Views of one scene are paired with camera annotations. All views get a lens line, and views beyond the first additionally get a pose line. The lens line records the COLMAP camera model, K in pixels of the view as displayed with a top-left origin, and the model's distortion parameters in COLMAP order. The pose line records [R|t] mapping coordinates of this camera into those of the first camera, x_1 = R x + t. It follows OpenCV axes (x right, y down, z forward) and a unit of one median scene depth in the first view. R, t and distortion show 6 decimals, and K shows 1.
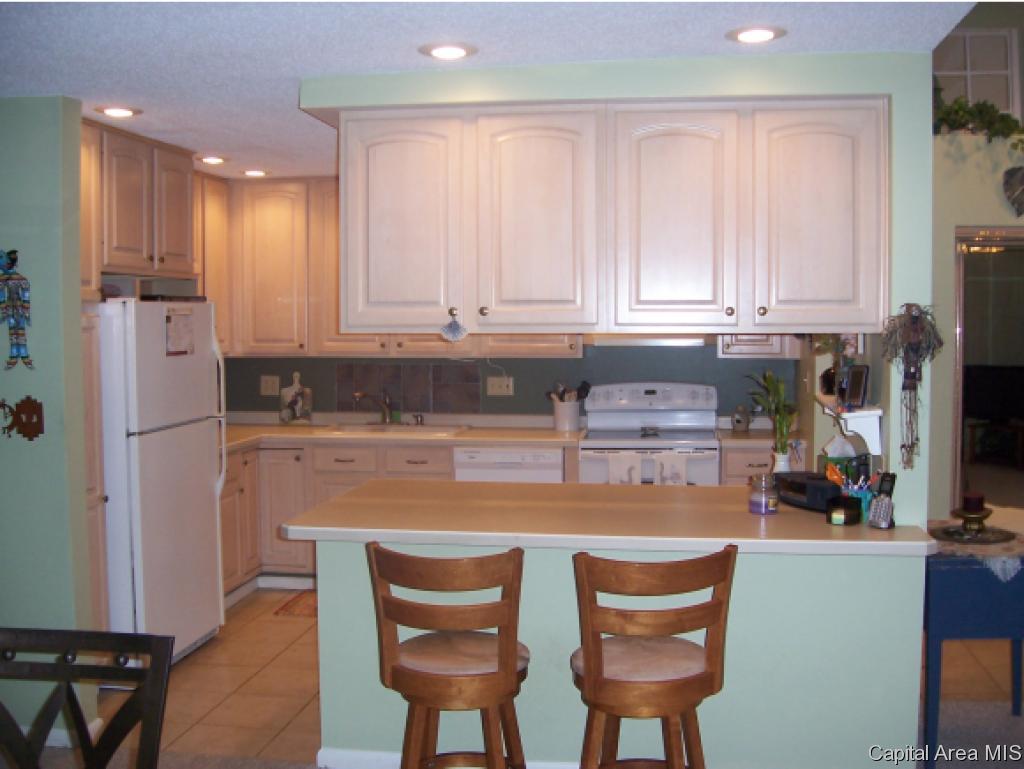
lens RADIAL K [[1078.3, 0, 517.9], [0, 1078.3, 385.0], [0, 0, 1]] dist [-0.128790, 0.000000]
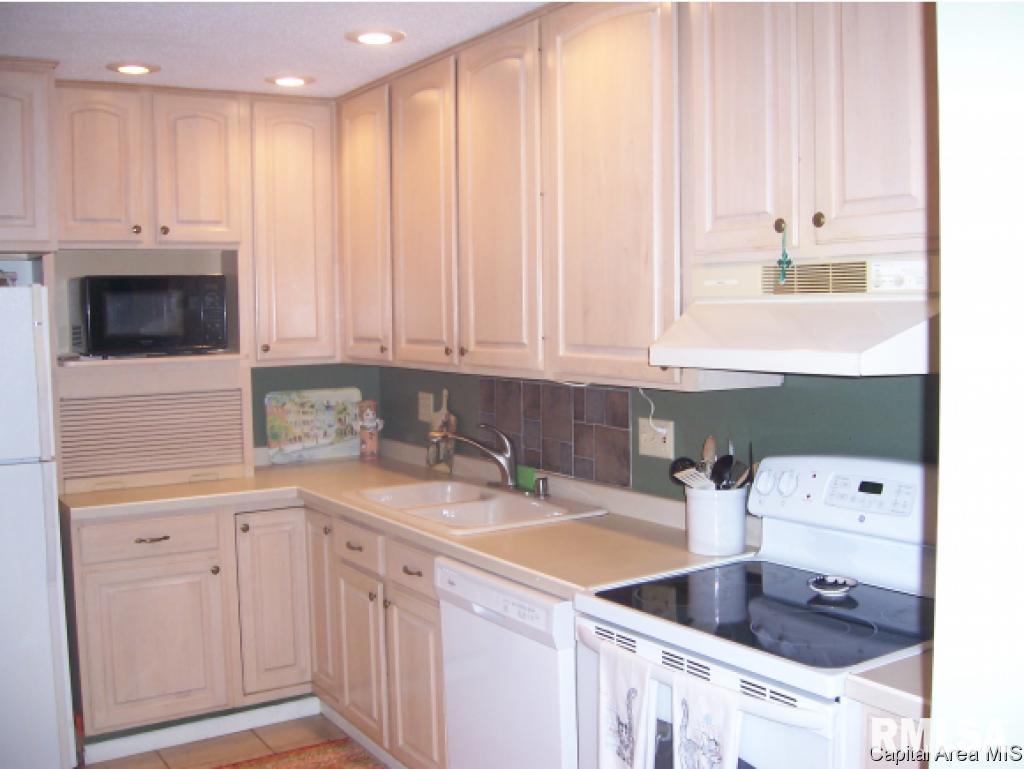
lens RADIAL K [[1078.3, 0, 549.5], [0, 1078.3, 382.8], [0, 0, 1]] dist [-0.128790, 0.000000]
pose [[0.673585, 0.042760, -0.737872, 0.381896], [-0.035134, 0.999049, 0.025823, -0.042945], [0.738274, 0.008530, 0.674446, 0.771131]]
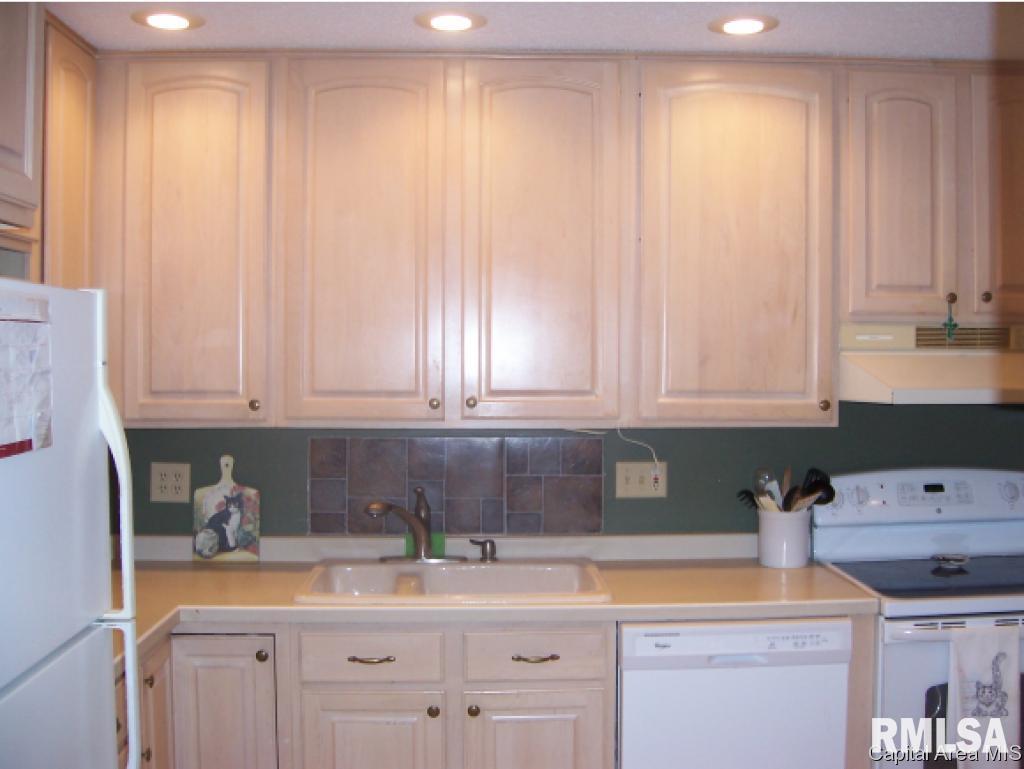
lens RADIAL K [[1078.3, 0, 534.1], [0, 1078.3, 382.9], [0, 0, 1]] dist [-0.128790, 0.000000]
pose [[0.980502, -0.000777, 0.196506, -0.205355], [0.008625, 0.999199, -0.039086, -0.031367], [-0.196318, 0.040019, 0.979723, 0.612670]]
